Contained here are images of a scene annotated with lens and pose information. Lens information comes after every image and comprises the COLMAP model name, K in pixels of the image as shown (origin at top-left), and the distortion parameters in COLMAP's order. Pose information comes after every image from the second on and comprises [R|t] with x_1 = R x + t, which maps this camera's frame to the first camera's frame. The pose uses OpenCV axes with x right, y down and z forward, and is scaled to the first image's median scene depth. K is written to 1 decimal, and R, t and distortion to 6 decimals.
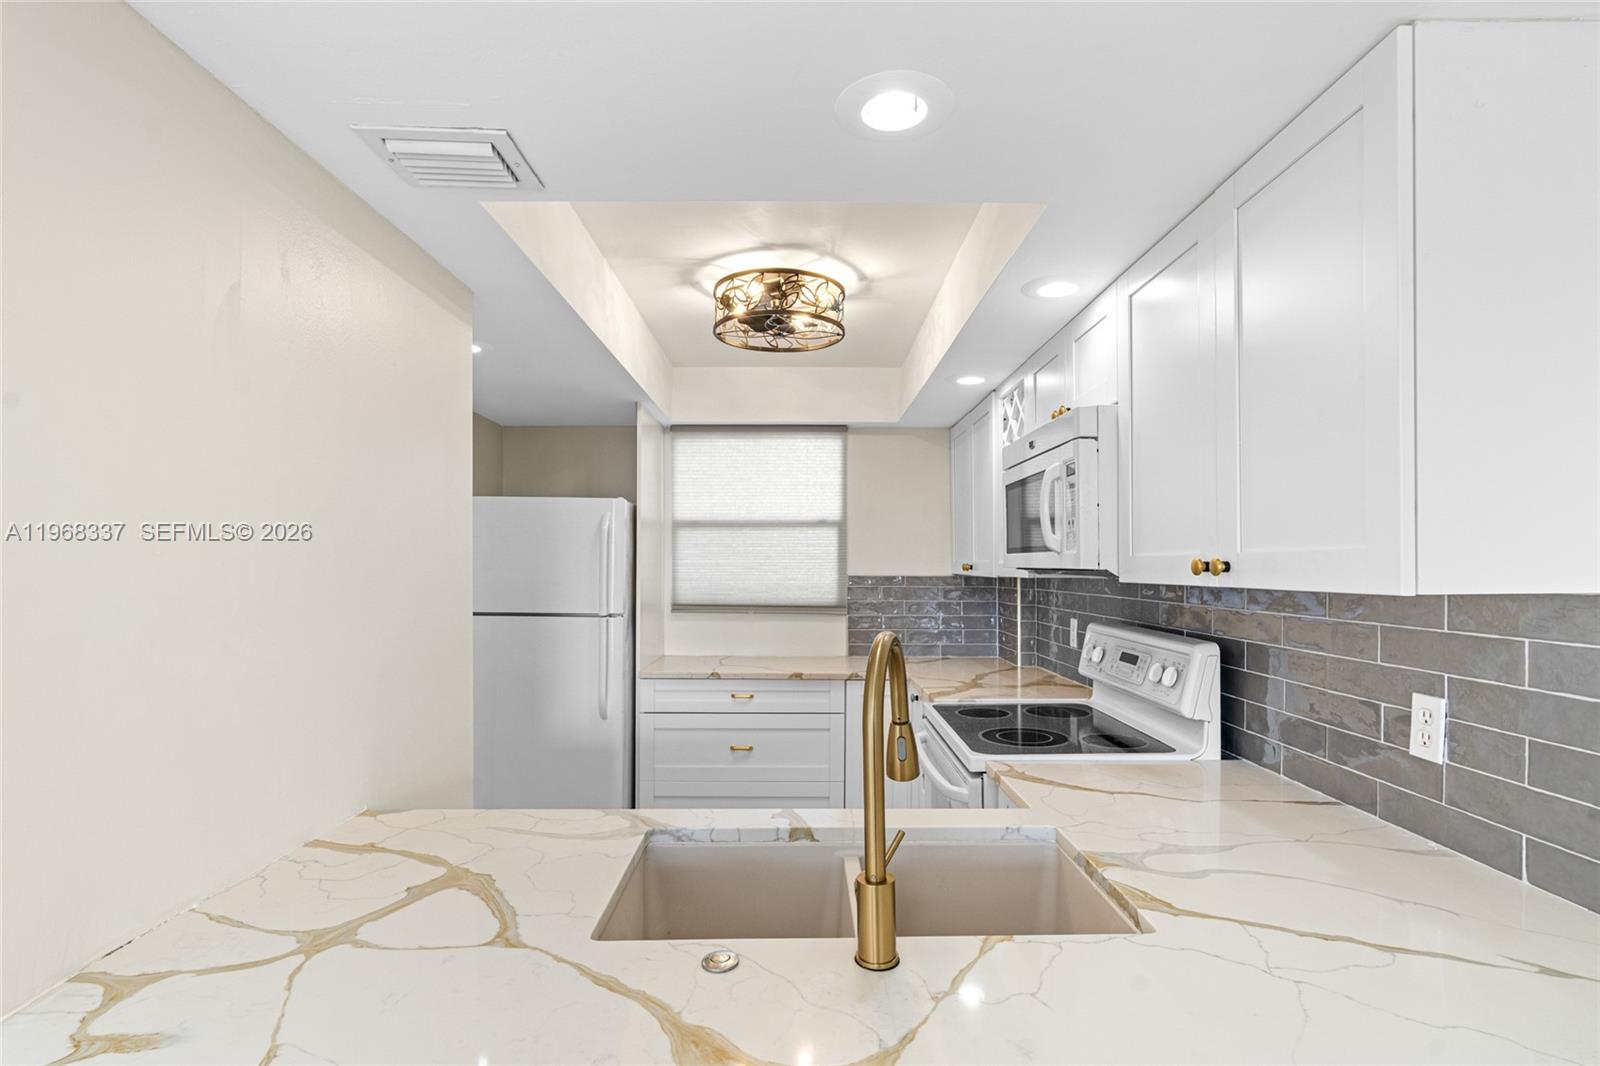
lens RADIAL K [[773.7, 0, 795.6], [0, 773.7, 560.5], [0, 0, 1]] dist [-0.001153, -0.000236]
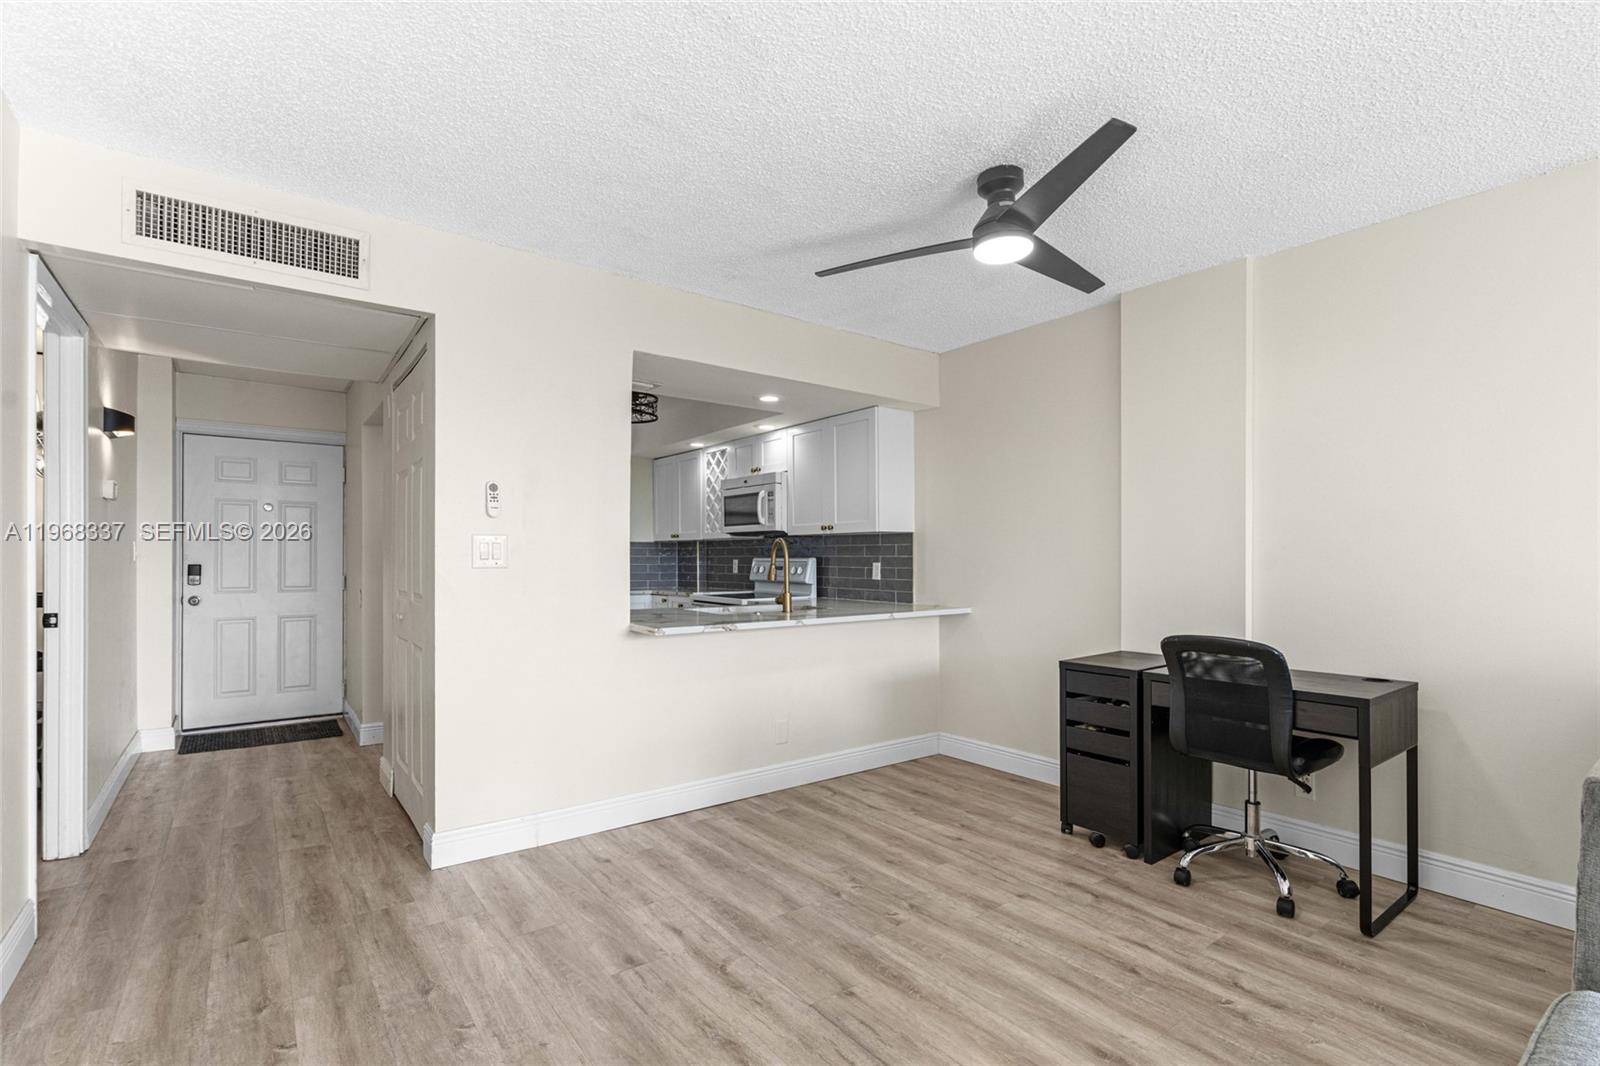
lens RADIAL K [[731.4, 0, 802.2], [0, 731.4, 550.0], [0, 0, 1]] dist [-0.011543, 0.000399]
pose [[0.788155, 0.008890, 0.615413, -1.090187], [-0.004966, 0.999955, -0.008086, 0.094574], [-0.615457, 0.003317, 0.788163, -1.040843]]
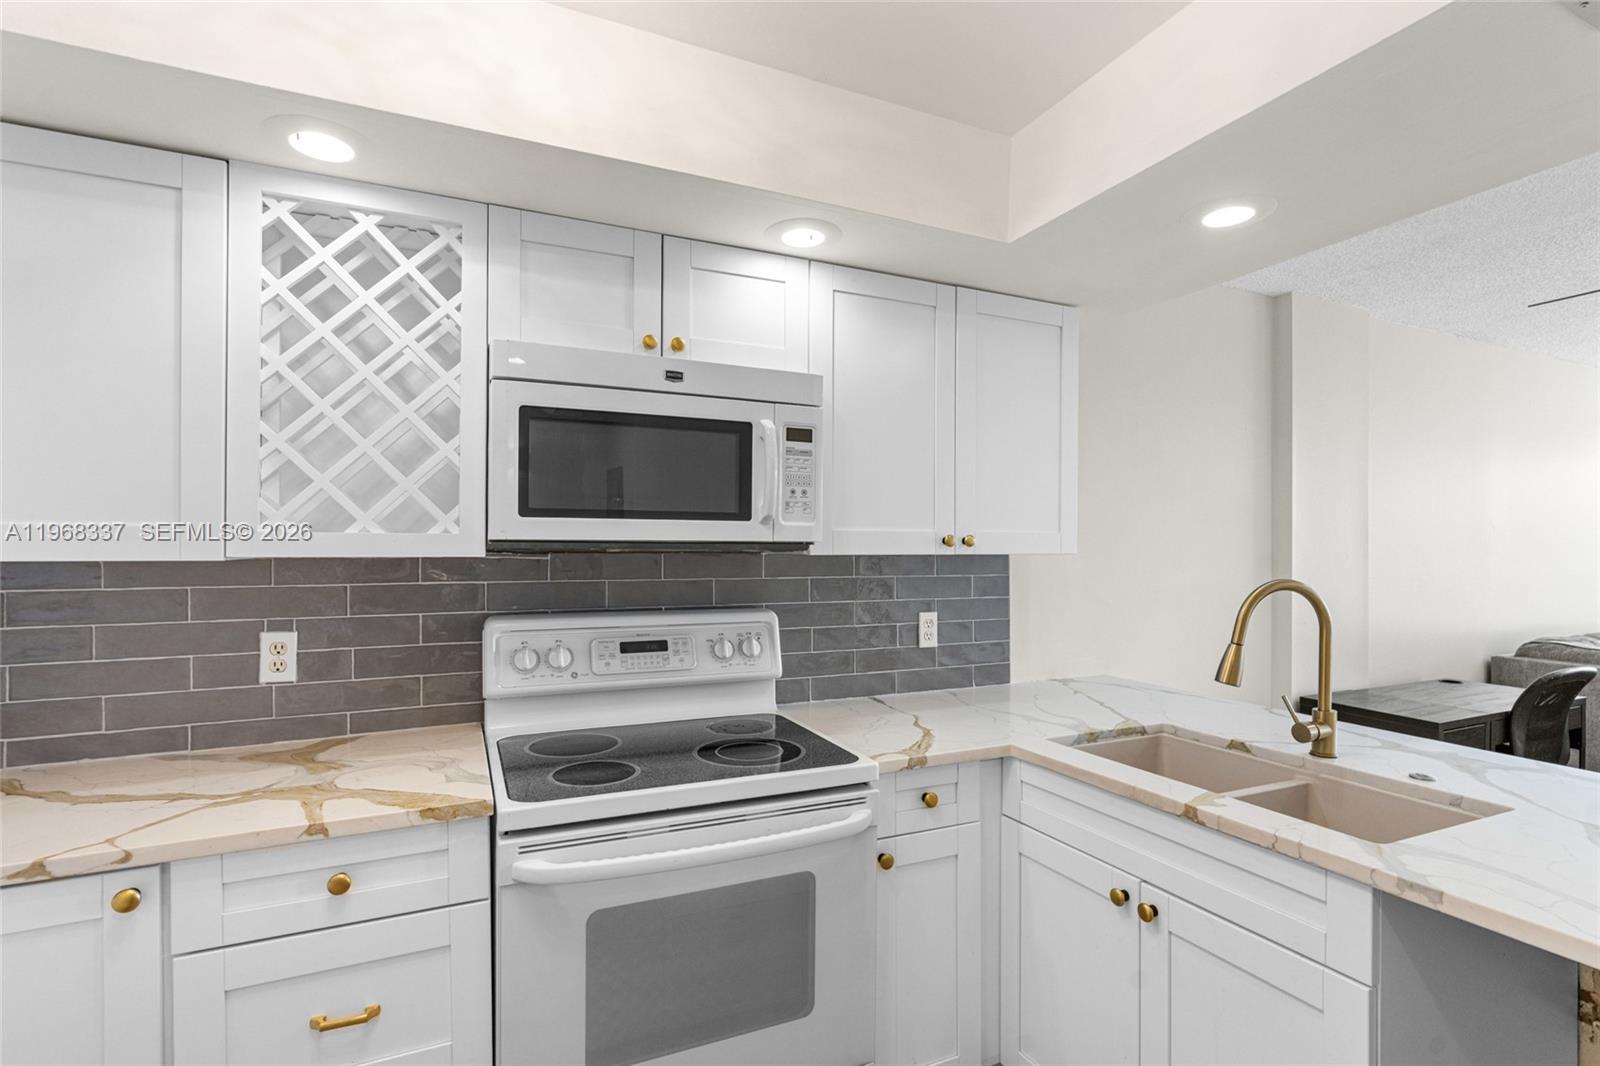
lens RADIAL K [[784.5, 0, 811.7], [0, 784.5, 538.0], [0, 0, 1]] dist [0.001425, 0.000597]
pose [[-0.430926, 0.016428, 0.902238, -0.488635], [-0.001692, 0.999818, -0.019013, 0.023073], [-0.902386, -0.009720, -0.430820, 1.351426]]
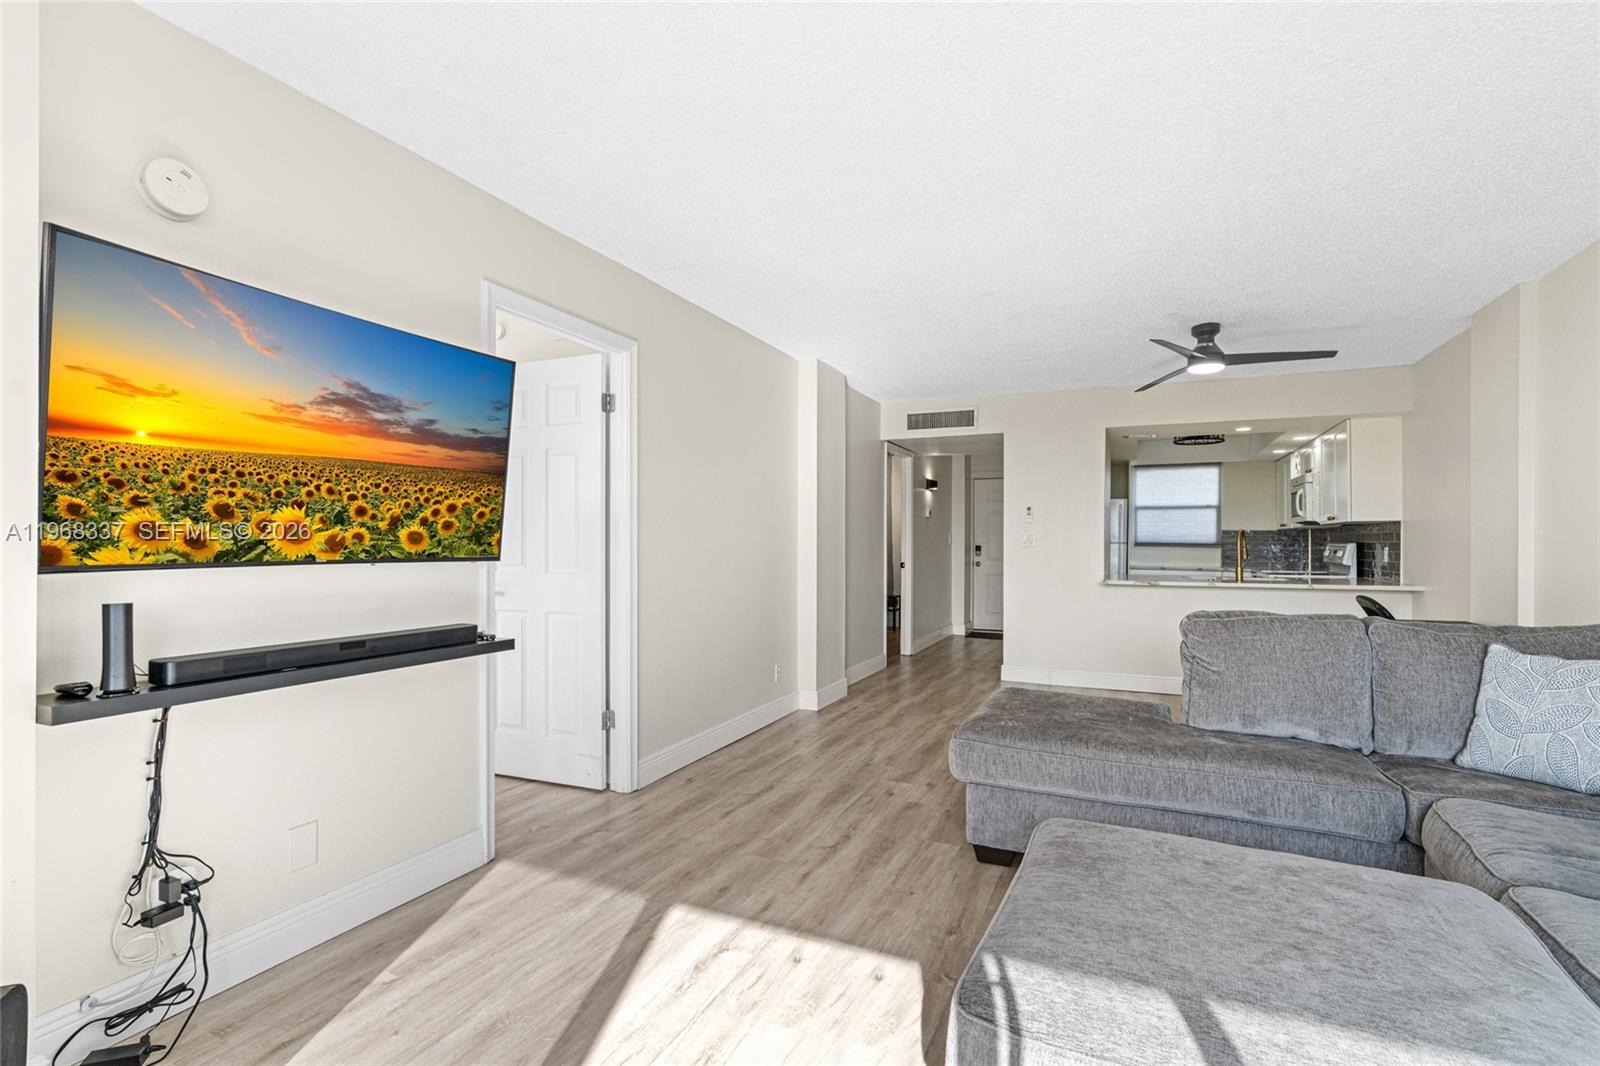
lens RADIAL K [[731.4, 0, 802.2], [0, 731.4, 550.0], [0, 0, 1]] dist [-0.011543, 0.000399]
pose [[0.910726, 0.009563, -0.412900, -0.310046], [-0.003165, 0.999864, 0.016177, 0.087990], [0.412999, -0.013426, 0.910633, -2.663007]]
